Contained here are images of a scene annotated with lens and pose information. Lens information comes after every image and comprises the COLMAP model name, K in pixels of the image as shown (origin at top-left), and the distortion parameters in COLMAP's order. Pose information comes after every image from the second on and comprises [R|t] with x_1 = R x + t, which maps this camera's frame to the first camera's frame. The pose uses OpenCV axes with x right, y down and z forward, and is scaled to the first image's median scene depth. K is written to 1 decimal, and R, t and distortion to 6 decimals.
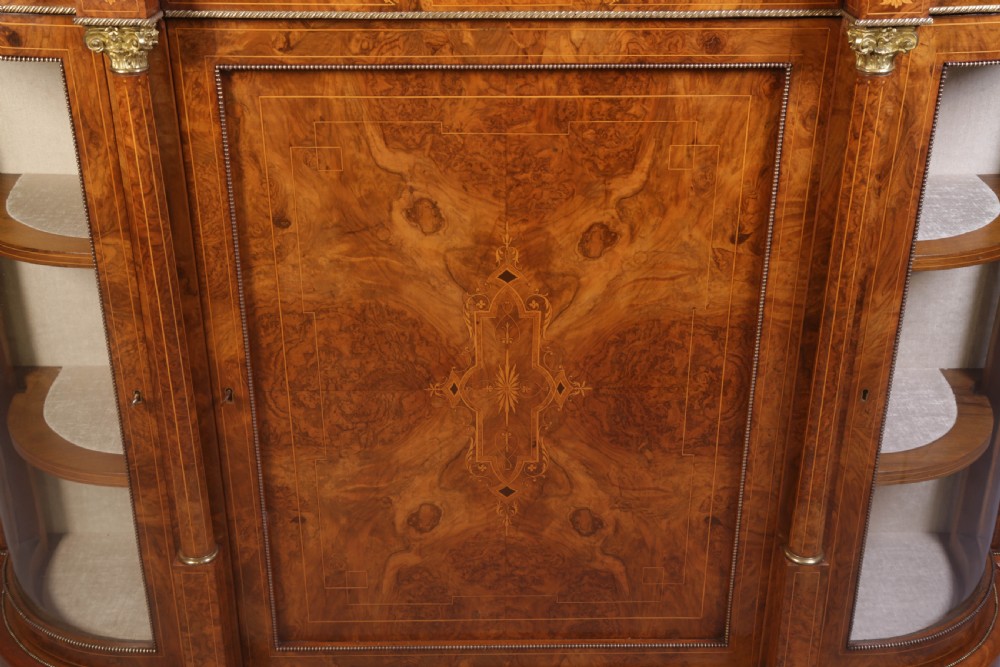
lens RADIAL K [[1251.0, 0, 496.5], [0, 1251.0, 335.4], [0, 0, 1]] dist [0.103388, 0.000000]
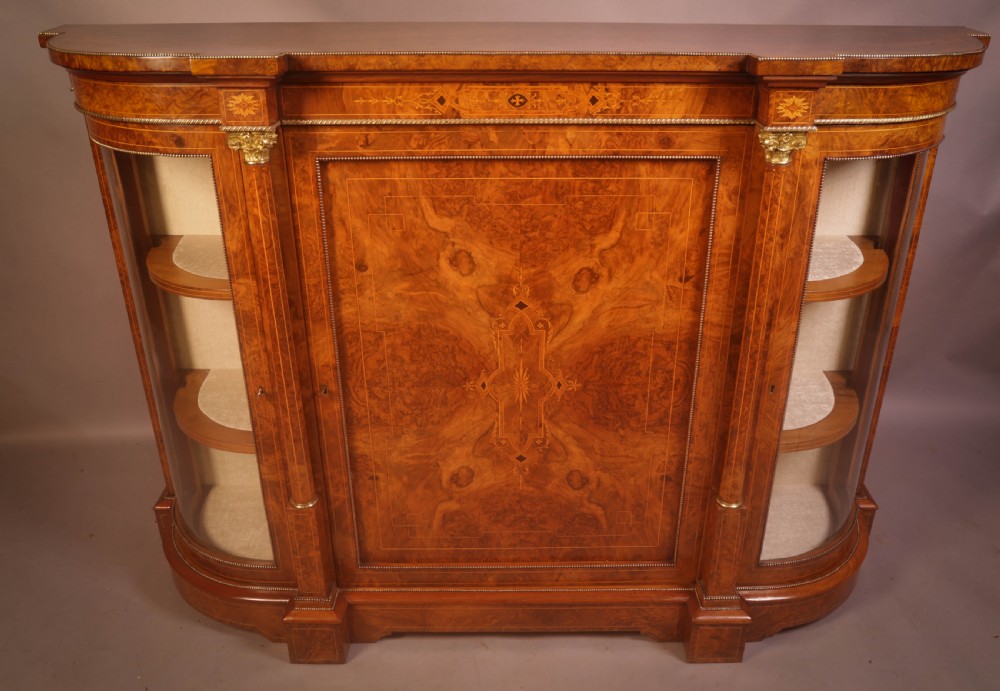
lens RADIAL K [[881.2, 0, 513.5], [0, 881.2, 347.3], [0, 0, 1]] dist [-0.055048, 0.051311]
pose [[1.000000, -0.000054, -0.000102, 0.000049], [0.000054, 1.000000, -0.000819, 0.000613], [0.000102, 0.000819, 1.000000, 0.011476]]
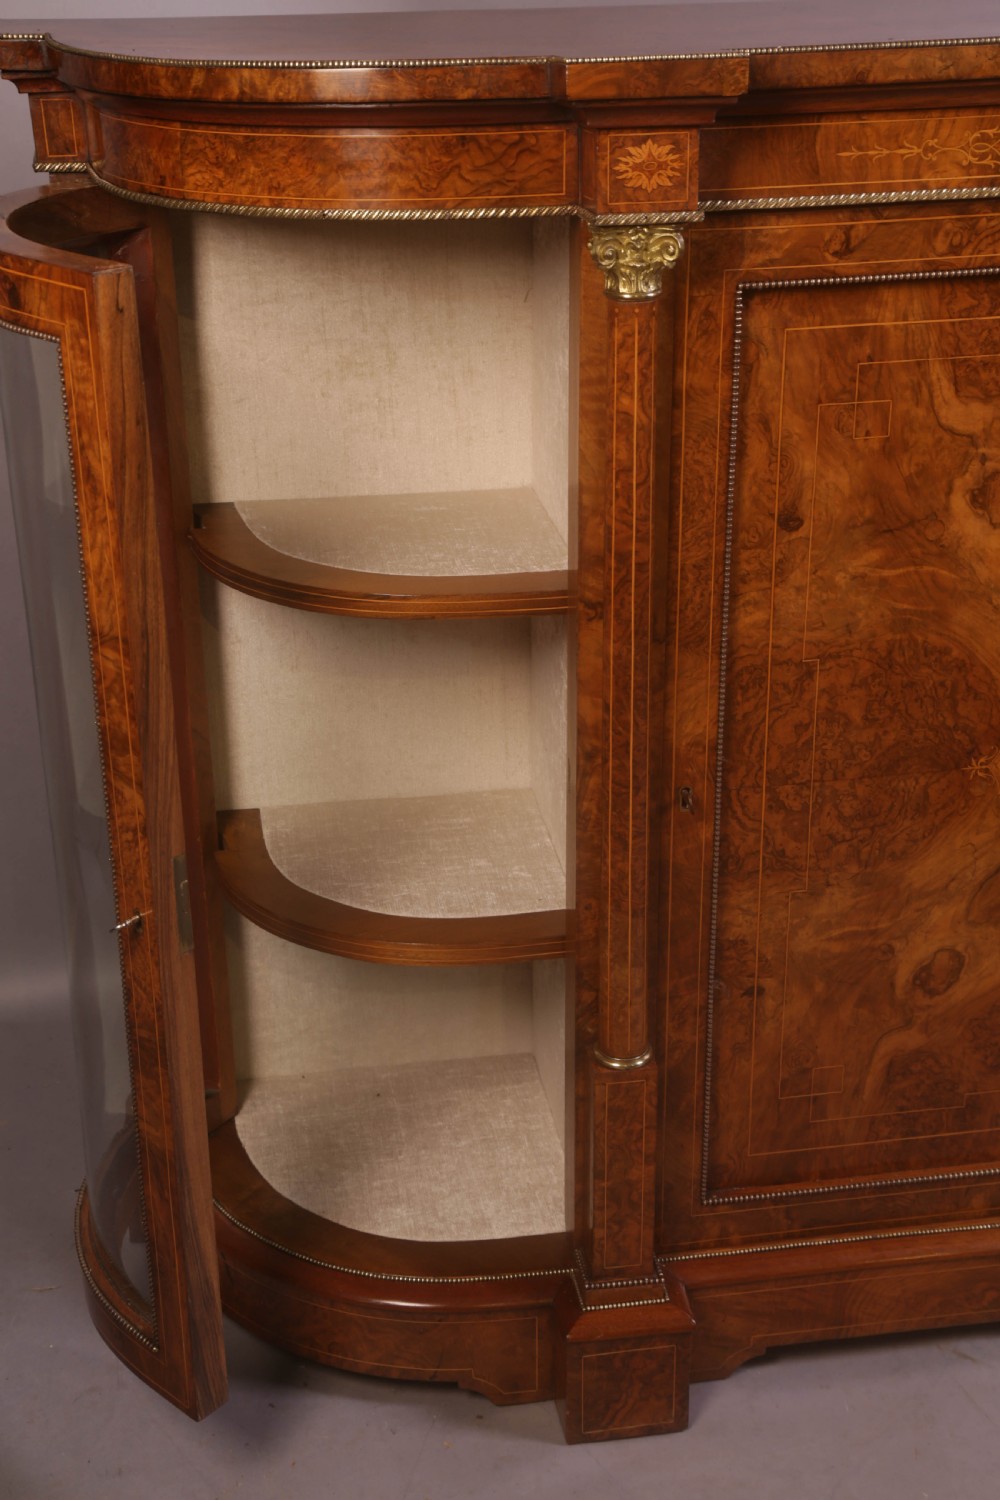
lens RADIAL K [[2019.3, 0, 497.6], [0, 2019.3, 747.9], [0, 0, 1]] dist [0.128682, 0.000000]
pose [[0.986563, -0.075256, 0.145017, -0.479767], [0.081885, 0.995827, -0.040294, 0.058351], [-0.141380, 0.051627, 0.988608, -0.030818]]
